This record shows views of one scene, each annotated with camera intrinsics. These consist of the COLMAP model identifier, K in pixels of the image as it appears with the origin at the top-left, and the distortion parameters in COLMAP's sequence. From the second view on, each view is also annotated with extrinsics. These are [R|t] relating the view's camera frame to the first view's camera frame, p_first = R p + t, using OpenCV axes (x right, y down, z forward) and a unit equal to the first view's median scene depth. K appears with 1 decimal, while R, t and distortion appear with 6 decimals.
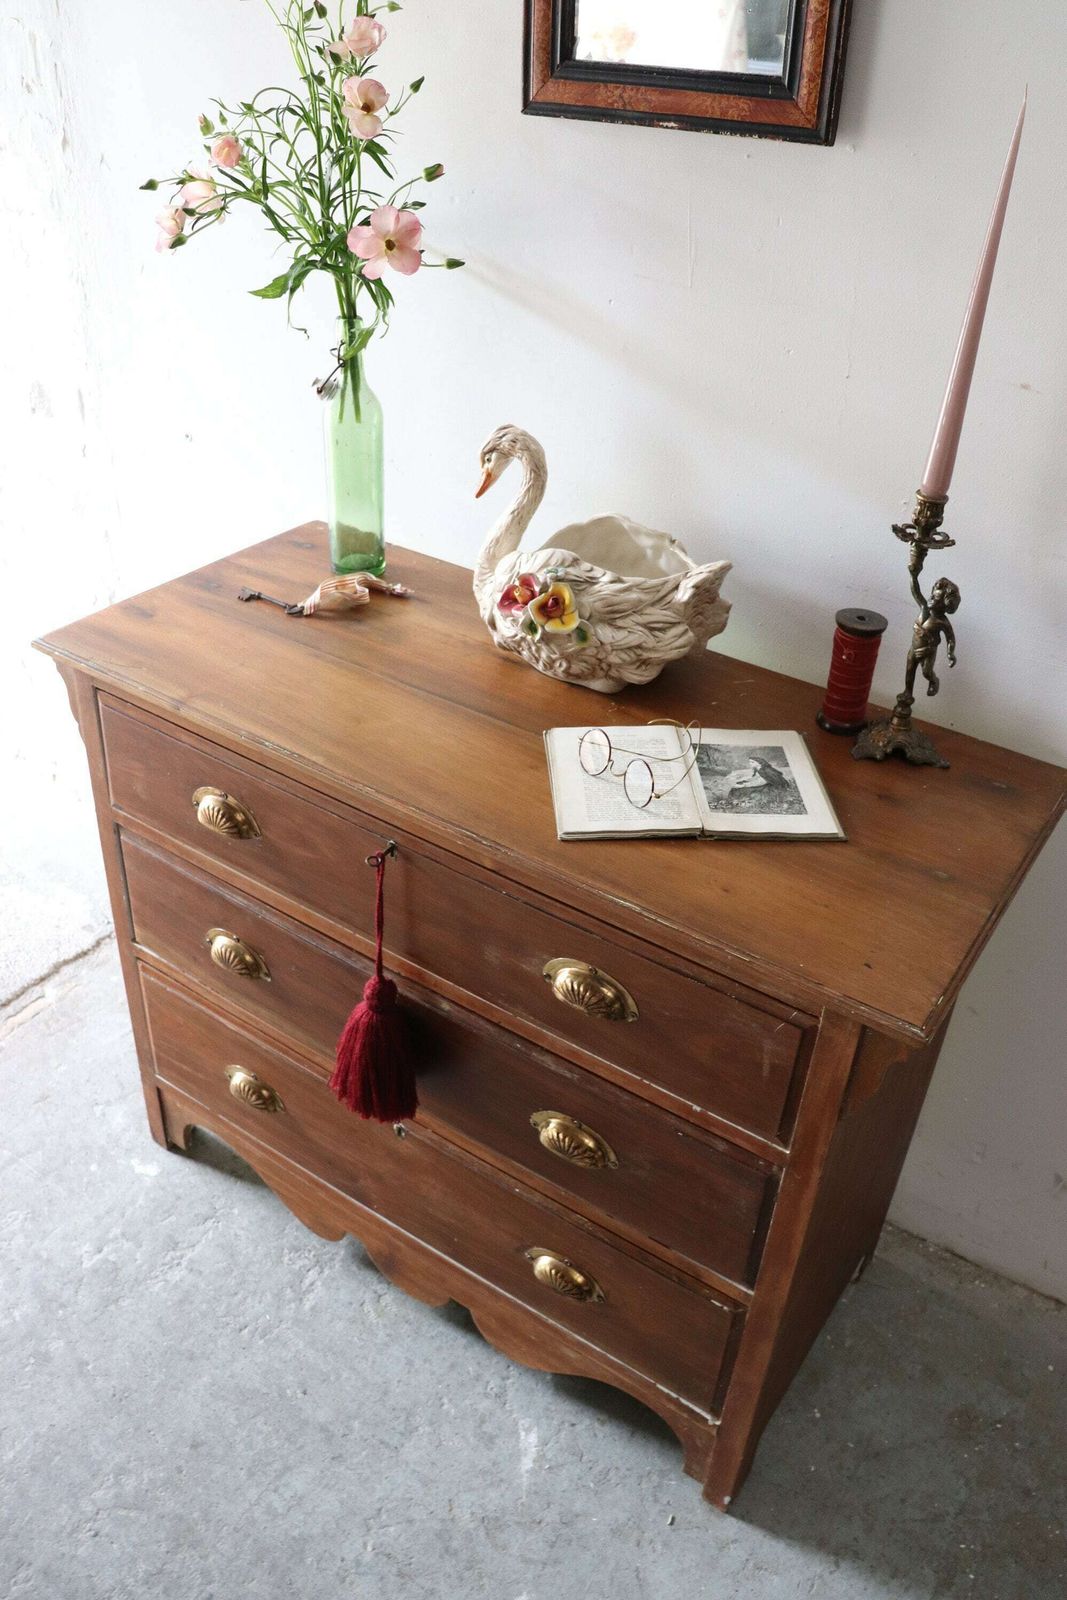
lens RADIAL K [[1297.9, 0, 533.7], [0, 1297.9, 782.0], [0, 0, 1]] dist [-0.181085, 0.150678]
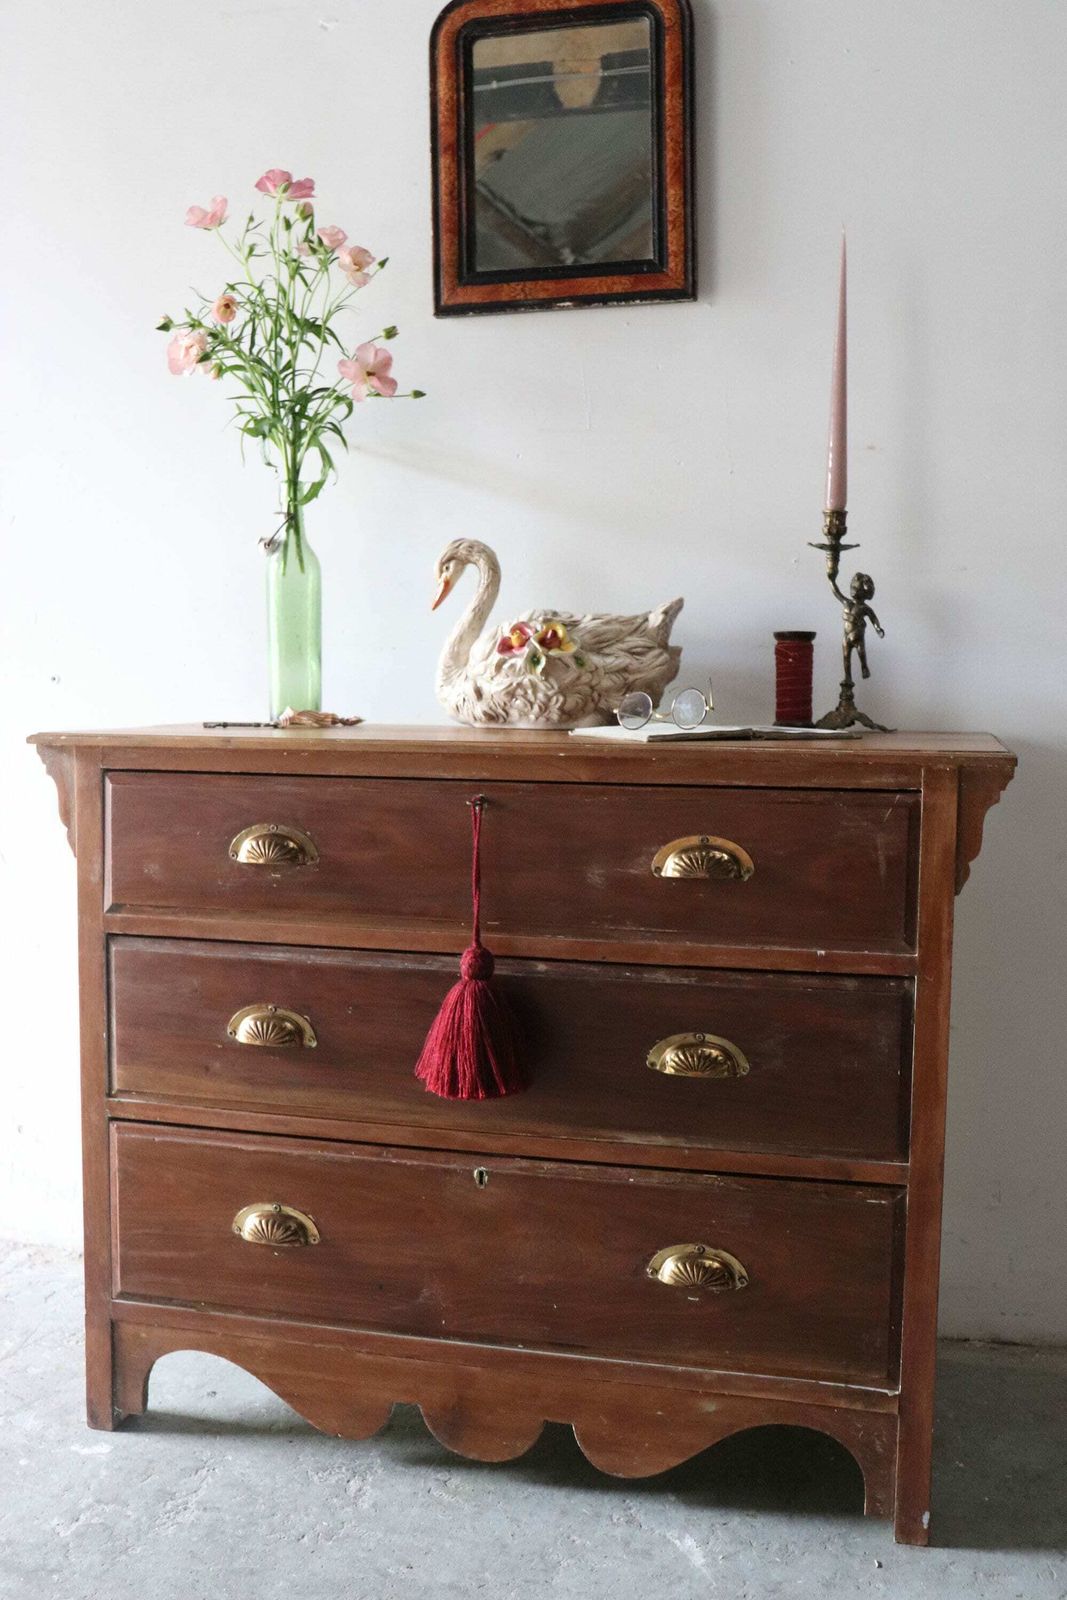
lens RADIAL K [[1545.8, 0, 529.3], [0, 1545.8, 796.8], [0, 0, 1]] dist [-0.134846, 0.190703]
pose [[0.939234, -0.066607, 0.336754, -0.458779], [0.216236, 0.876700, -0.429696, 0.553833], [-0.266612, 0.476403, 0.837830, -0.076490]]
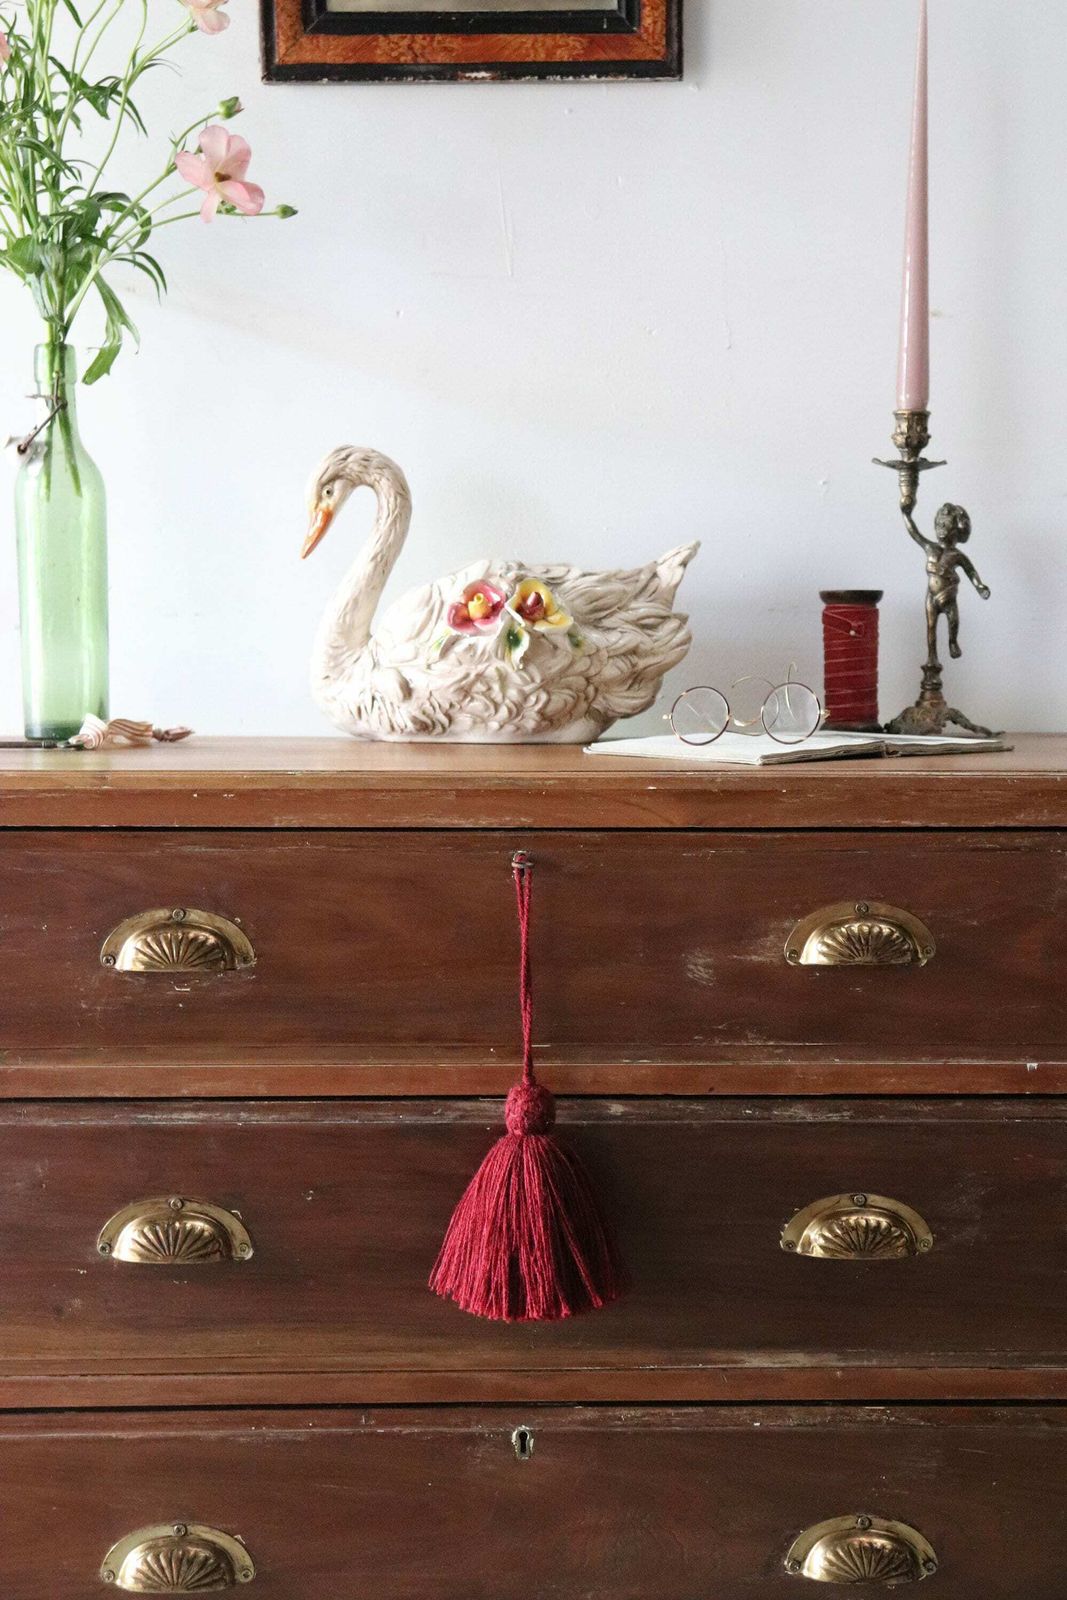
lens RADIAL K [[2472.0, 0, 521.5], [0, 2472.0, 798.6], [0, 0, 1]] dist [0.064952, 0.368890]
pose [[0.810441, -0.090063, 0.578856, -0.807402], [0.349089, 0.867760, -0.353738, 0.454072], [-0.470449, 0.488756, 0.734708, -0.003372]]
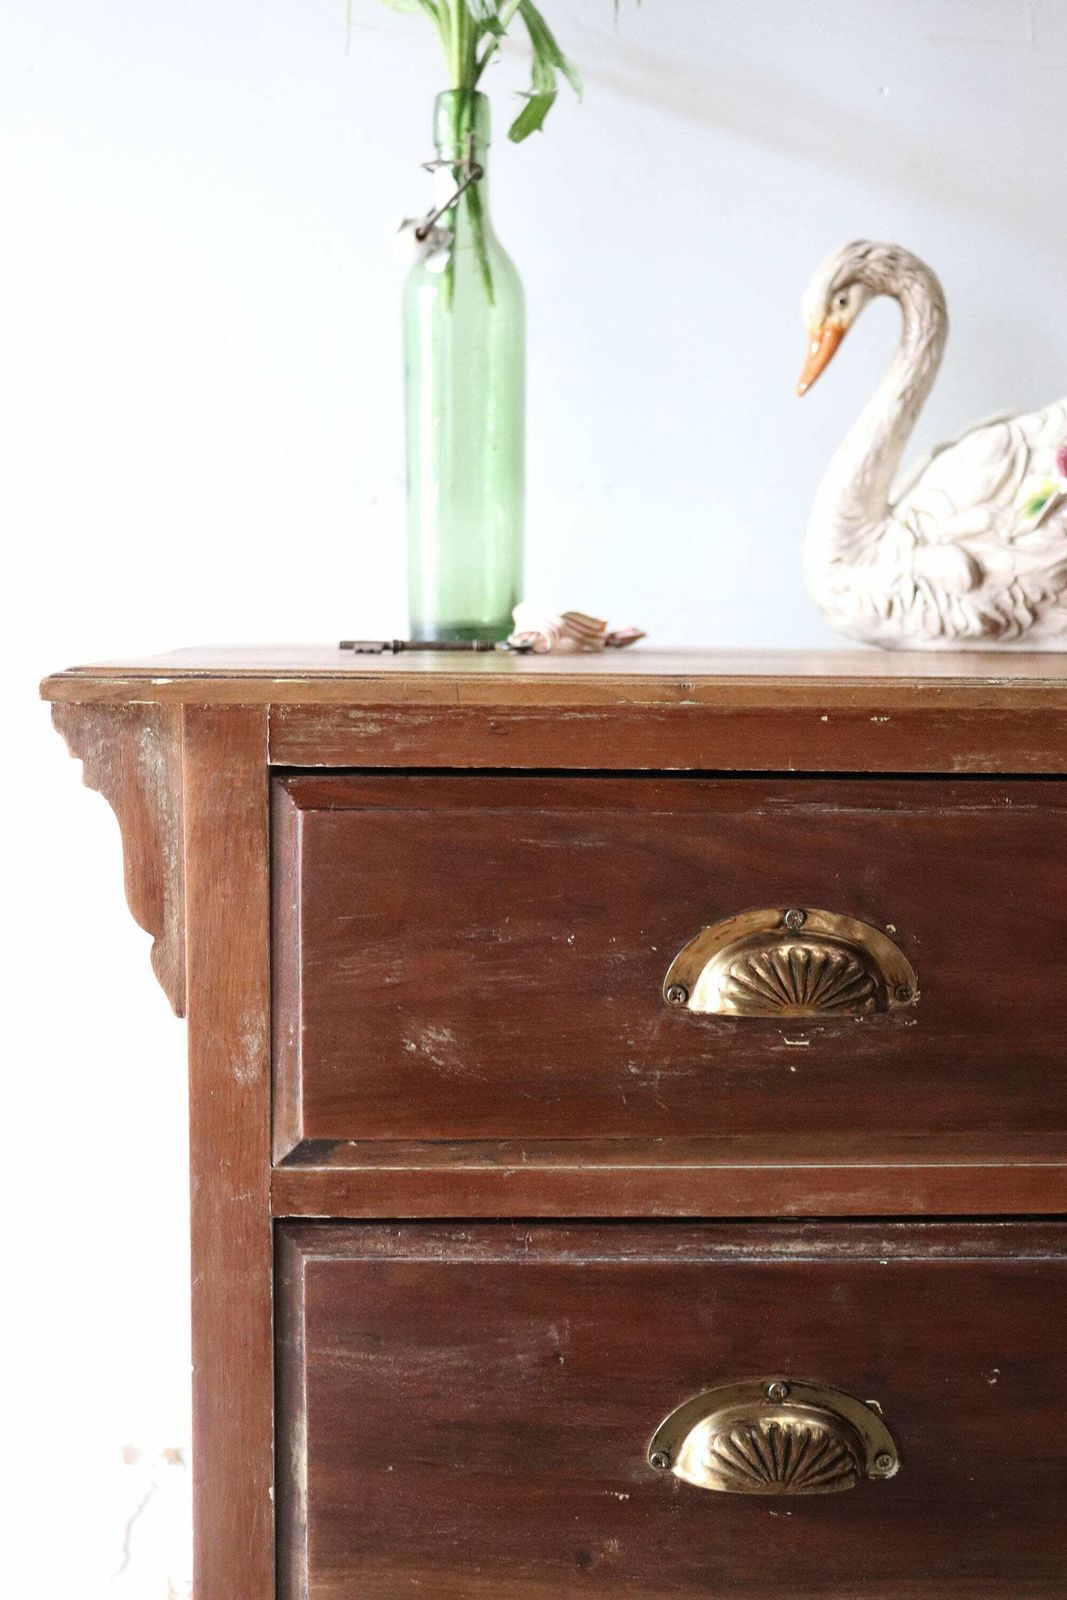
lens RADIAL K [[1813.5, 0, 533.5], [0, 1813.5, 800.0], [0, 0, 1]] dist [-0.080040, 0.235771]
pose [[0.802888, -0.104372, 0.586922, -0.611563], [0.348222, 0.881231, -0.319645, 0.124061], [-0.483852, 0.461018, 0.743875, 0.629228]]
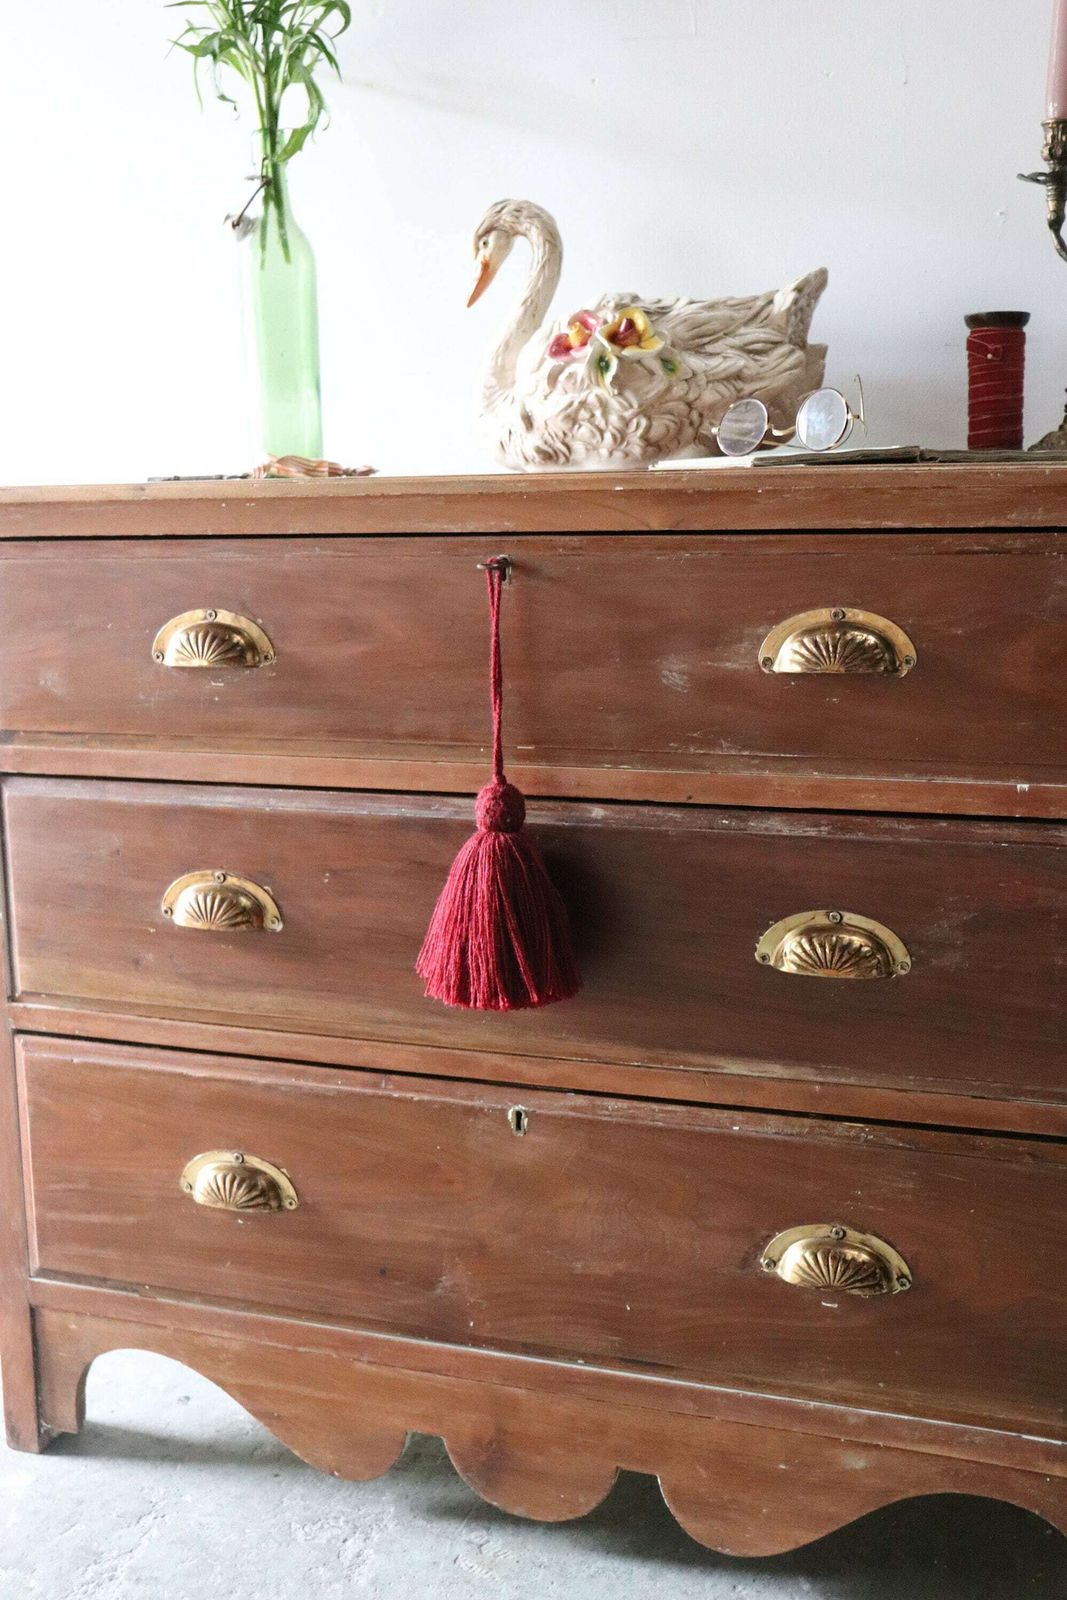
lens RADIAL K [[1774.9, 0, 529.9], [0, 1774.9, 792.7], [0, 0, 1]] dist [-0.084317, 0.213736]
pose [[0.969287, -0.106591, 0.221634, -0.296728], [0.184541, 0.910938, -0.368967, 0.482946], [-0.162566, 0.398536, 0.902630, 0.151612]]
